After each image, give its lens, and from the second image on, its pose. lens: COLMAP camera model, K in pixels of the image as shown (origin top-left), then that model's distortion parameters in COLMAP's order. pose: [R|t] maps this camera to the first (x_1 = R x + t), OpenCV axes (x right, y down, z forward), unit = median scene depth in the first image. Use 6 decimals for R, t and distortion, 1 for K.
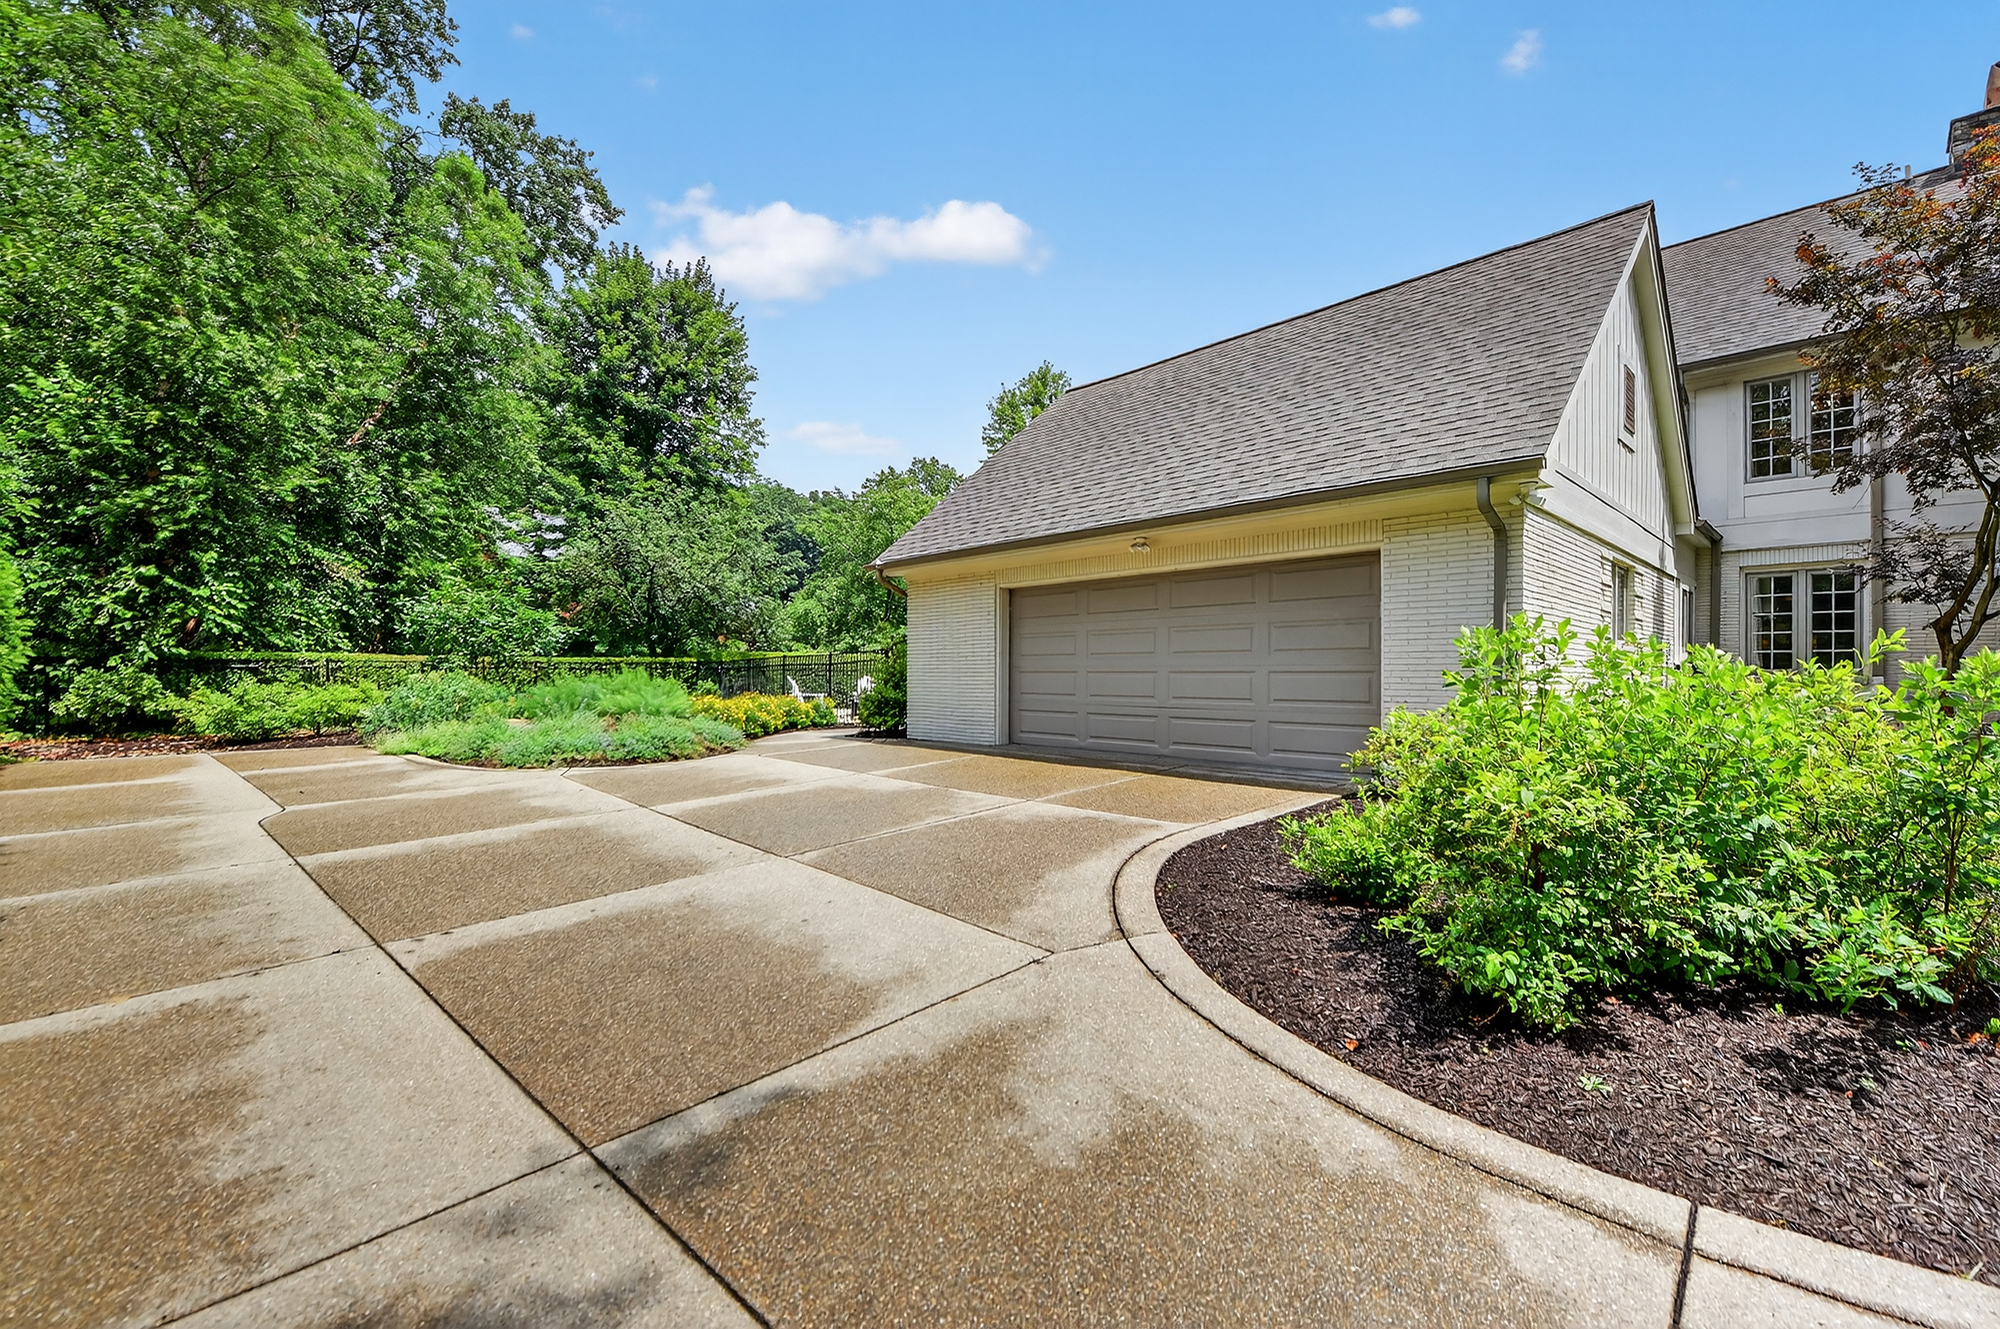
lens RADIAL K [[851.9, 0, 1000.0], [0, 851.9, 664.5], [0, 0, 1]] dist [0.001115, -0.007059]
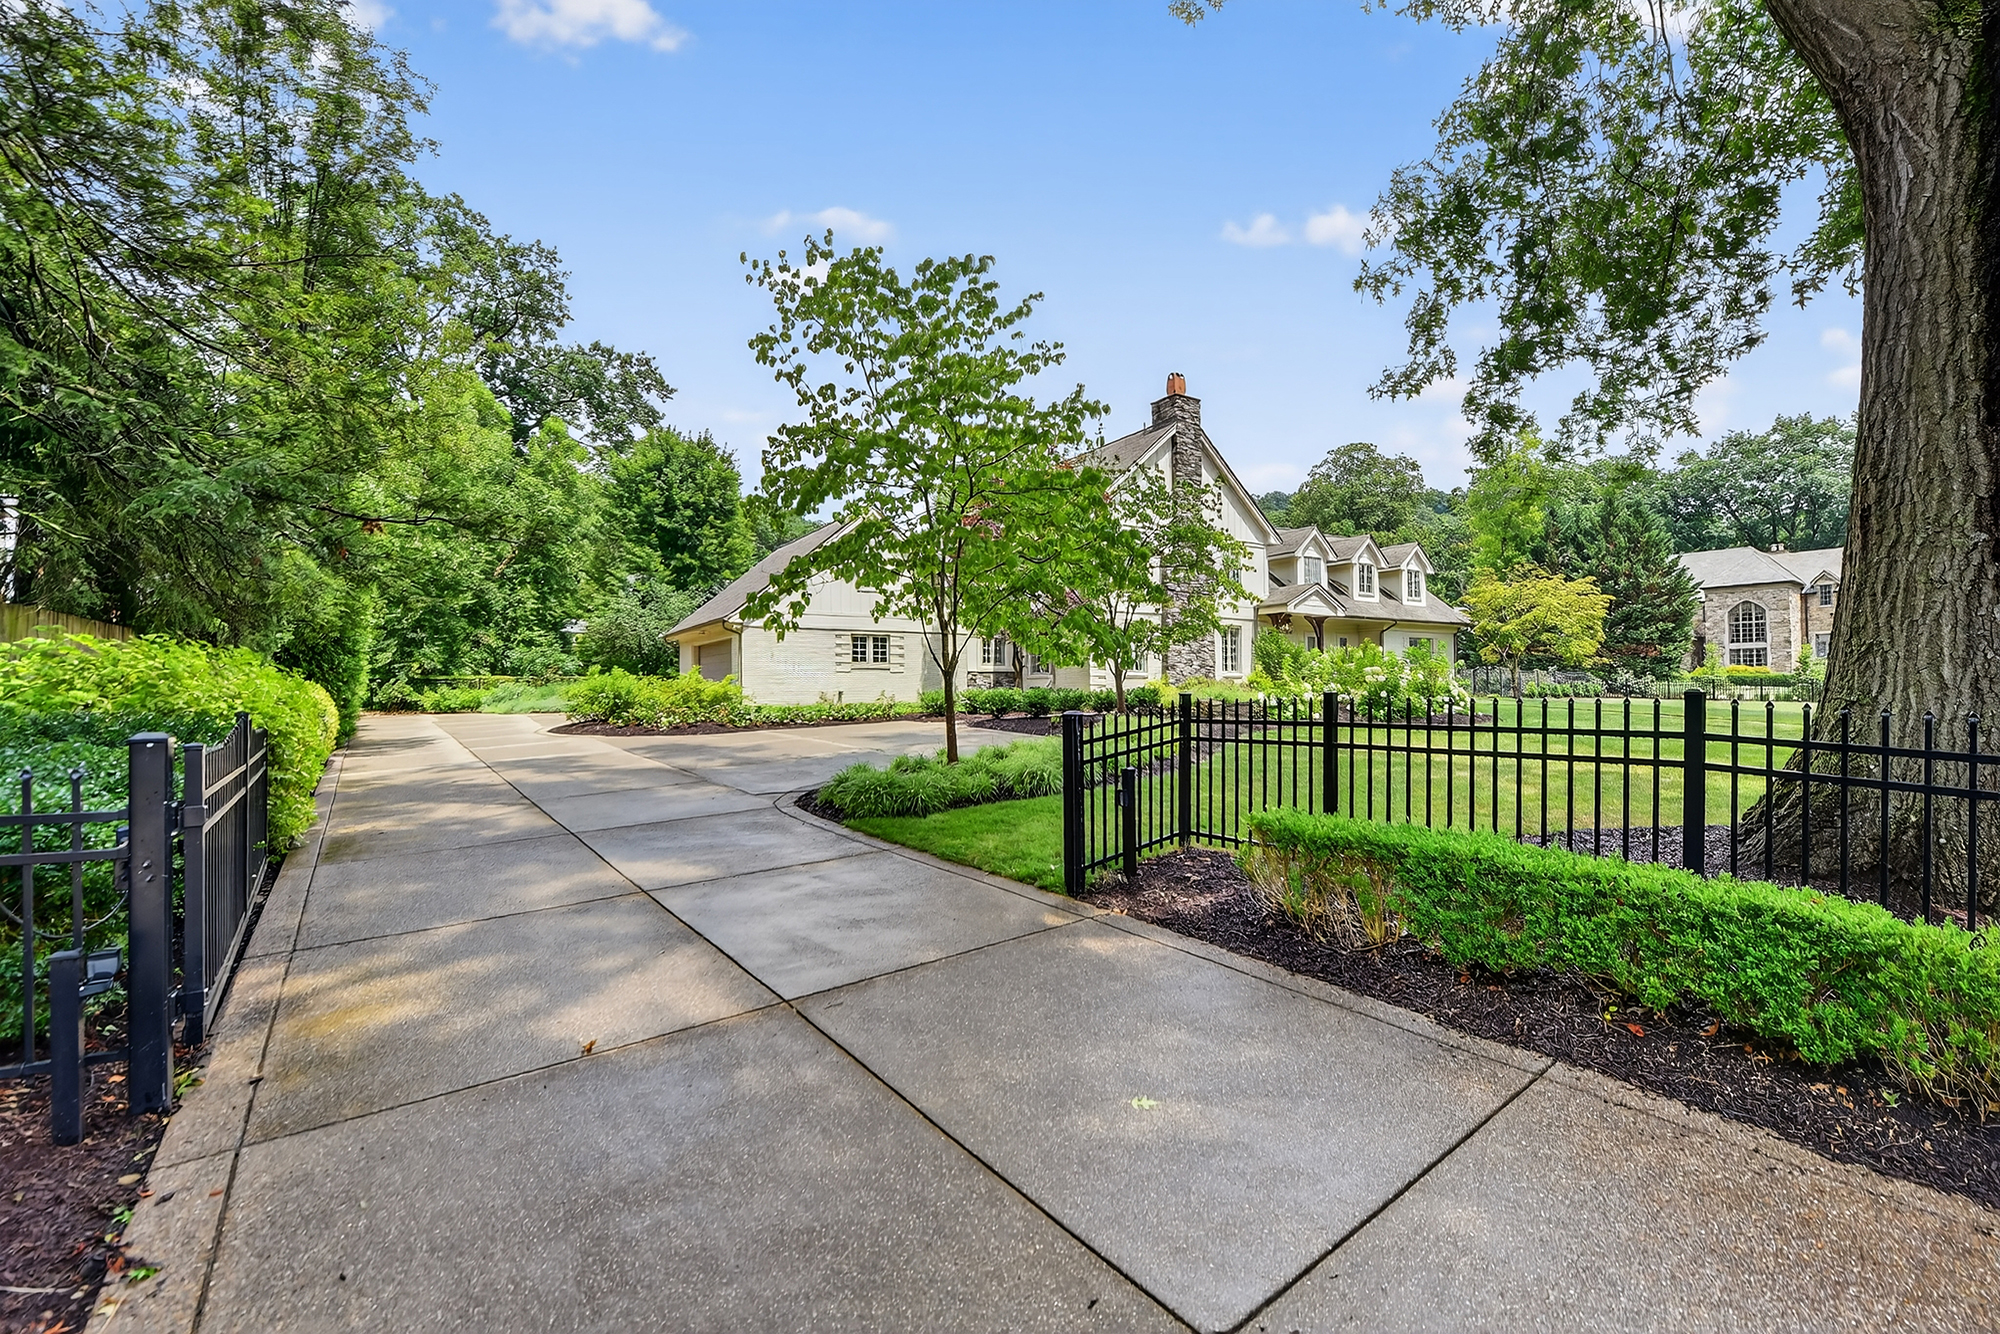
lens RADIAL K [[834.1, 0, 995.0], [0, 834.1, 677.1], [0, 0, 1]] dist [0.001981, -0.006058]
pose [[0.981840, -0.021464, -0.188492, 1.030577], [0.019814, 0.999747, -0.010636, 0.042130], [0.188672, 0.006708, 0.982017, -0.968946]]
